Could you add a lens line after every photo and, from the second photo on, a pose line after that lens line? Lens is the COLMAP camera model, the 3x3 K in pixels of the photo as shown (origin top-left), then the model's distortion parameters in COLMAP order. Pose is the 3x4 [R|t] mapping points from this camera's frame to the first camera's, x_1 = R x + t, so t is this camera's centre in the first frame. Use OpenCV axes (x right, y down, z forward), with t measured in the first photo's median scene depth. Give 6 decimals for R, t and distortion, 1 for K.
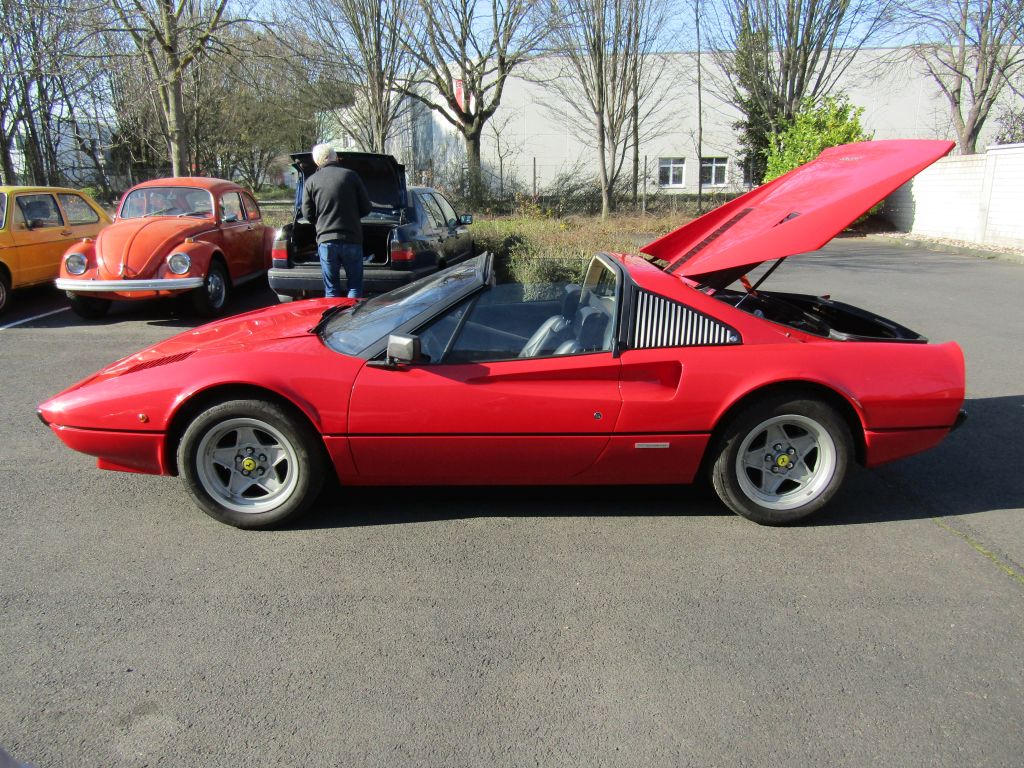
lens RADIAL K [[721.5, 0, 513.7], [0, 721.5, 383.2], [0, 0, 1]] dist [-0.008452, -0.007647]
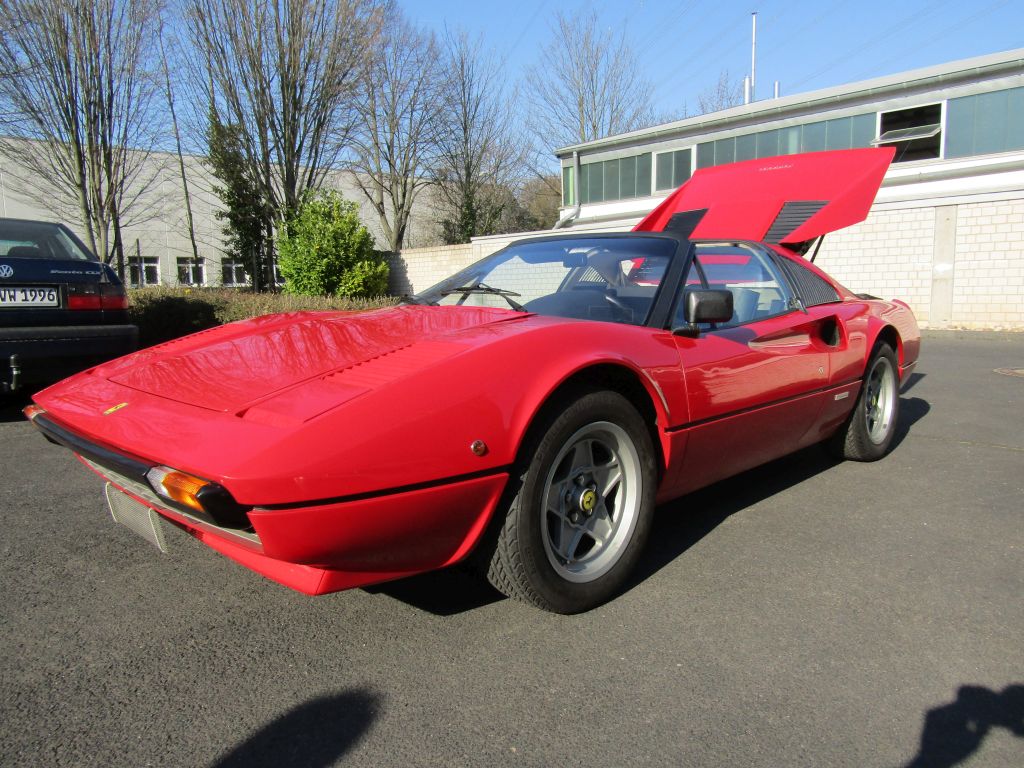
lens RADIAL K [[721.5, 0, 510.6], [0, 721.5, 385.2], [0, 0, 1]] dist [-0.008452, -0.007647]
pose [[0.691096, -0.092751, 0.716787, -0.138178], [0.198174, 0.978041, -0.064514, 0.006774], [-0.695064, 0.186634, 0.694301, 0.096065]]
